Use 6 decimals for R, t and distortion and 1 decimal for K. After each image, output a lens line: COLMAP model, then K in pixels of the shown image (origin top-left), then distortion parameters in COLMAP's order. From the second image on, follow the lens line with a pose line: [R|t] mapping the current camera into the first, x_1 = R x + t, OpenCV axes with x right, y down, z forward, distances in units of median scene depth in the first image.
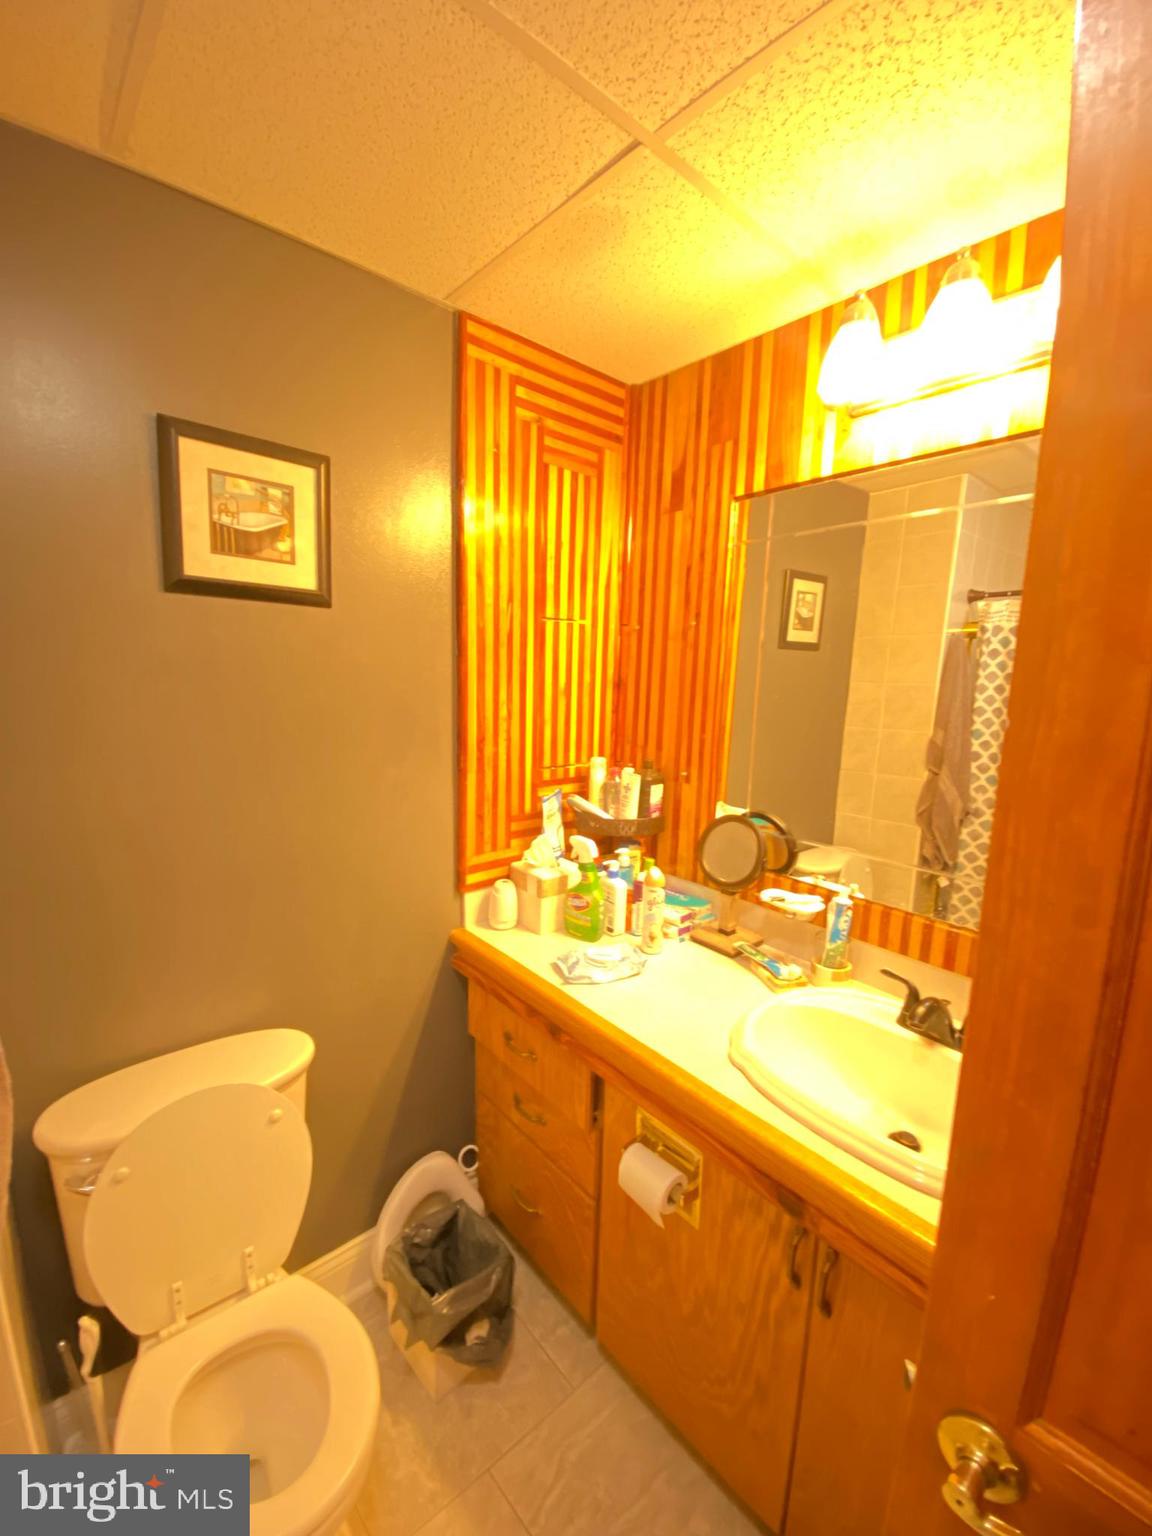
lens RADIAL K [[616.9, 0, 576.0], [0, 616.9, 768.0], [0, 0, 1]] dist [0.032241, -0.025771]
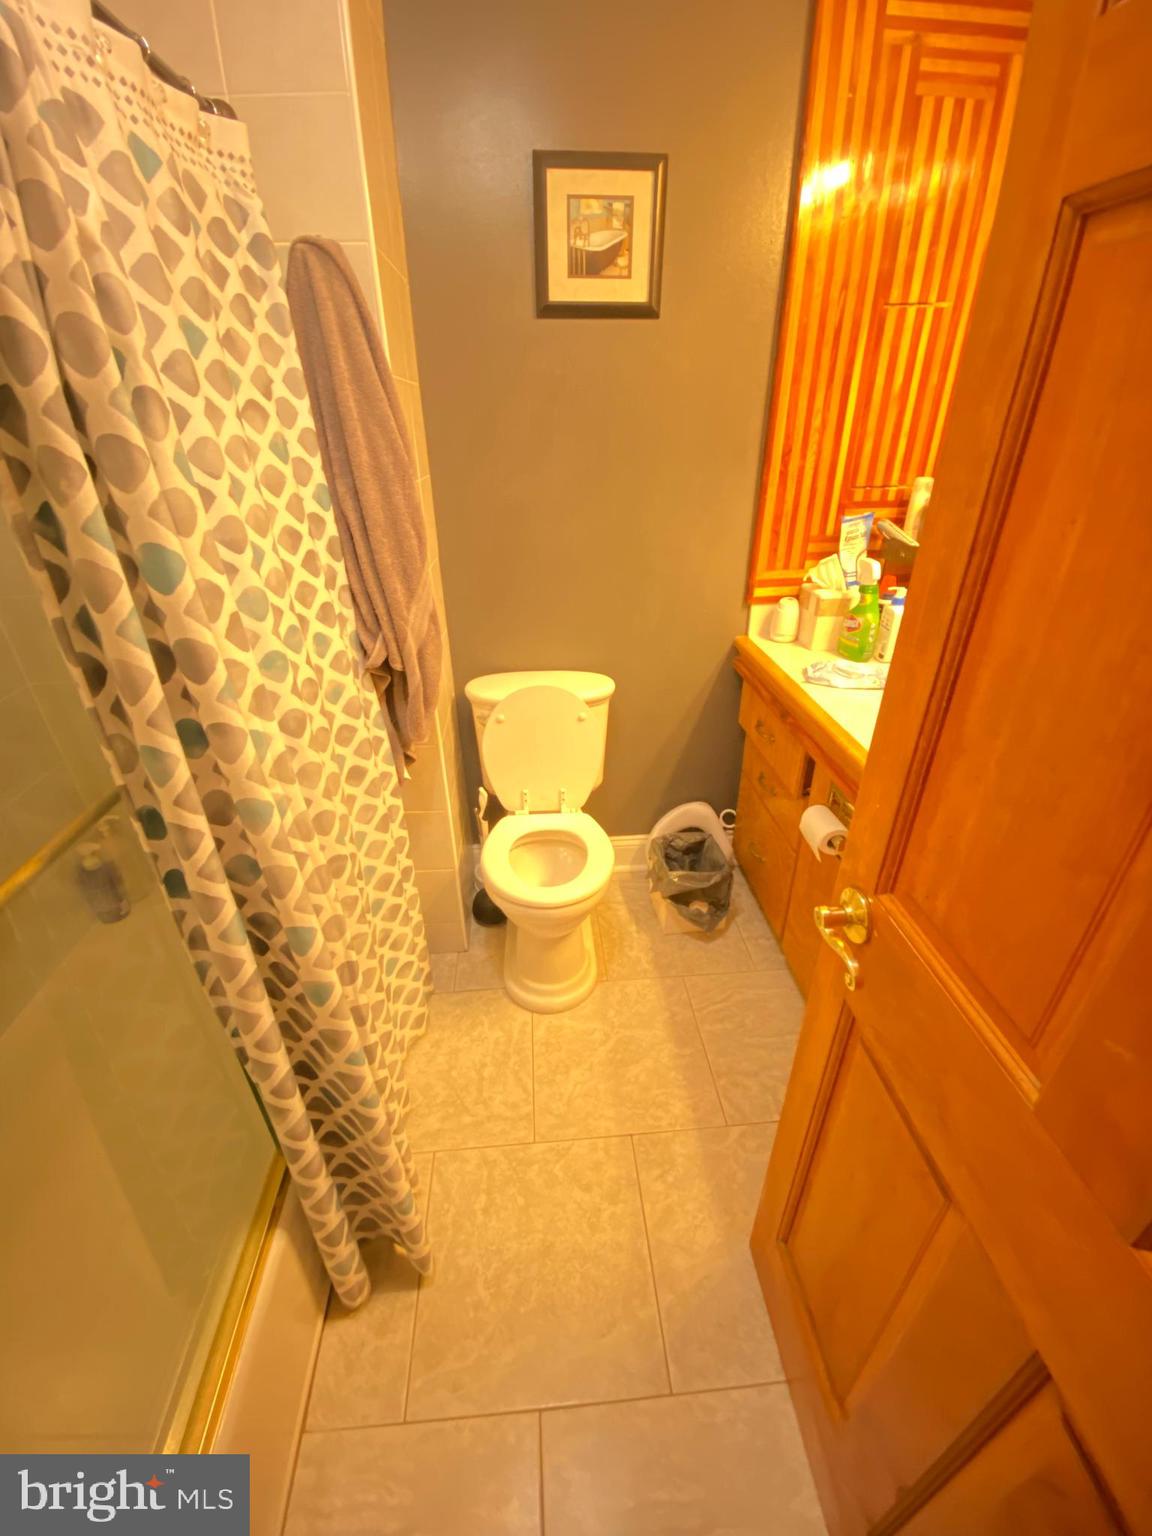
lens RADIAL K [[616.9, 0, 576.0], [0, 616.9, 768.0], [0, 0, 1]] dist [0.032241, -0.025771]
pose [[0.797670, 0.254074, -0.546963, 0.274811], [-0.053898, 0.933332, 0.354946, 0.098527], [0.600681, -0.253649, 0.758185, -0.148309]]
